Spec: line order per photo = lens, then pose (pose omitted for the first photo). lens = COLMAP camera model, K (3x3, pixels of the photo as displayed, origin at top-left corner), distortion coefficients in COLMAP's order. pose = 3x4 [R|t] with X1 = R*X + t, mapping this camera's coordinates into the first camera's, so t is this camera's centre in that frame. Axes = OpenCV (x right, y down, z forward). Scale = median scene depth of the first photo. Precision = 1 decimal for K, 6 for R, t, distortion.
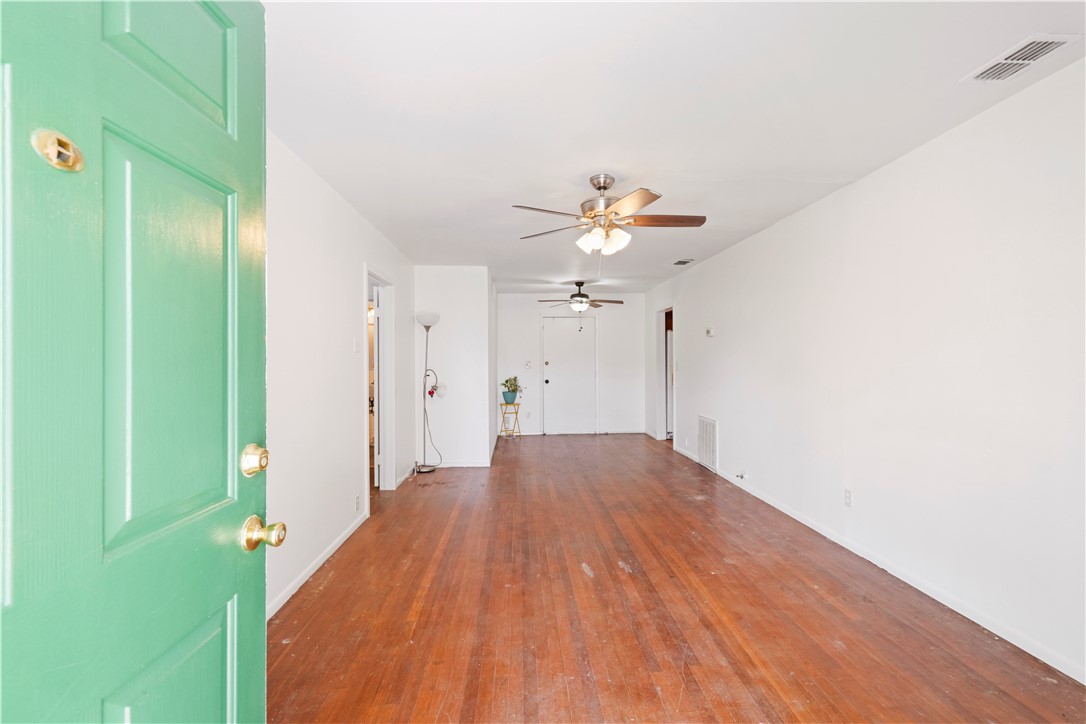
lens RADIAL K [[479.4, 0, 548.4], [0, 479.4, 357.4], [0, 0, 1]] dist [0.002182, 0.000450]
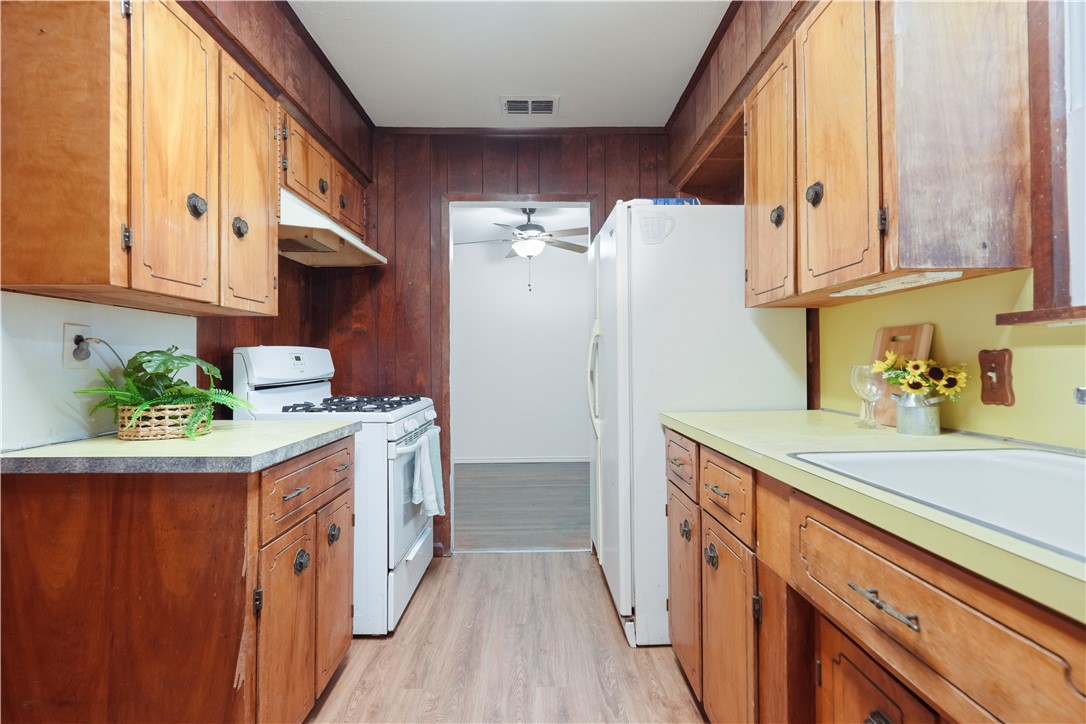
lens RADIAL K [[500.4, 0, 543.2], [0, 500.4, 355.0], [0, 0, 1]] dist [0.000434, 0.000239]
pose [[-0.049509, -0.008620, -0.998736, 0.861034], [0.014404, 0.999853, -0.009344, 0.035766], [0.998670, -0.014849, -0.049378, 1.357659]]
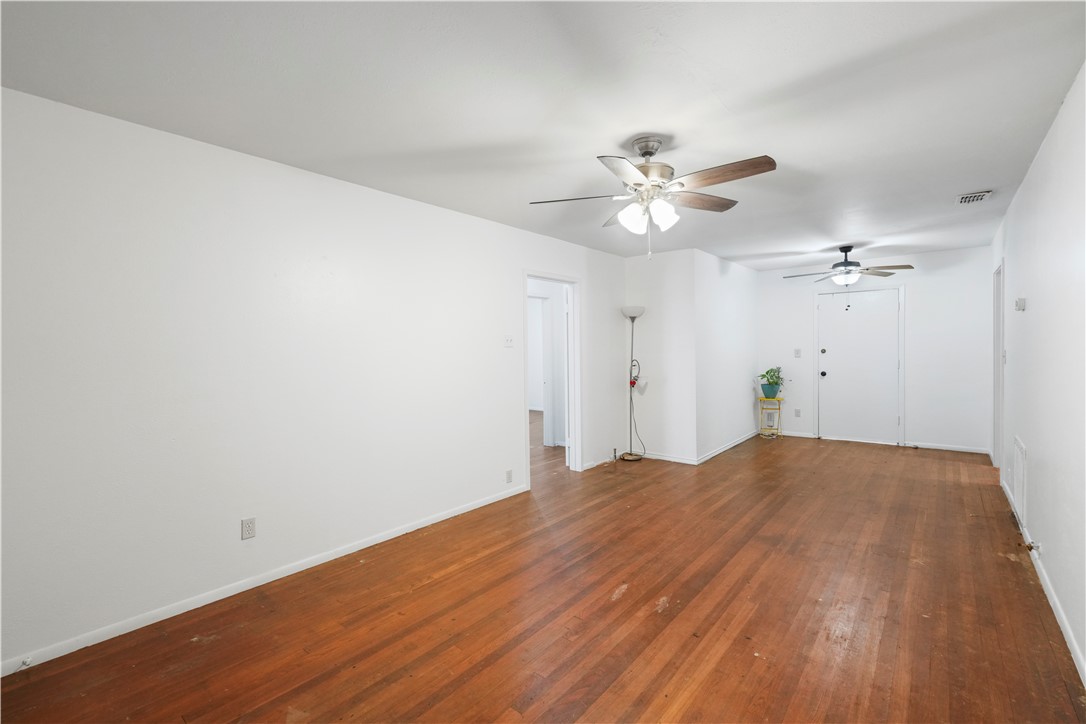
lens RADIAL K [[479.4, 0, 548.4], [0, 479.4, 357.4], [0, 0, 1]] dist [0.002182, 0.000450]
pose [[0.736988, 0.006406, -0.675876, 0.302854], [0.016687, 0.999478, 0.027669, -0.011355], [0.675700, -0.031670, 0.736496, 0.137106]]
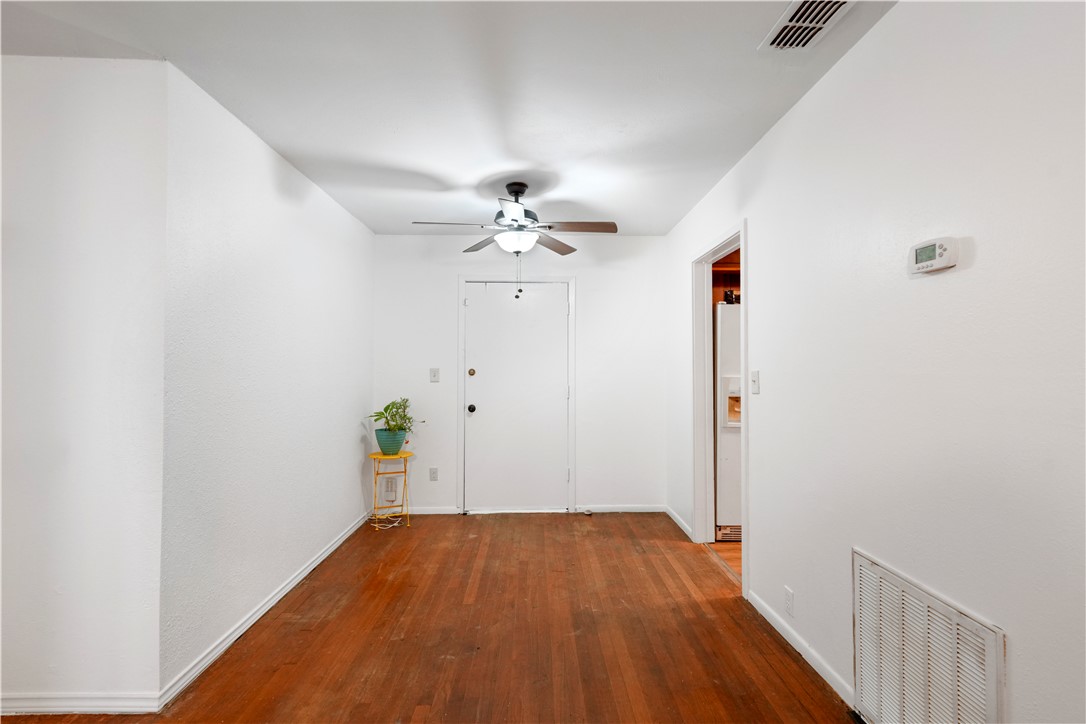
lens RADIAL K [[492.5, 0, 543.0], [0, 492.5, 362.0], [0, 0, 1]] dist [0.000814, 0.000158]
pose [[0.999321, 0.004841, -0.036537, 0.136278], [-0.005203, 0.999938, -0.009814, 0.008888], [0.036487, 0.009998, 0.999284, 0.724801]]
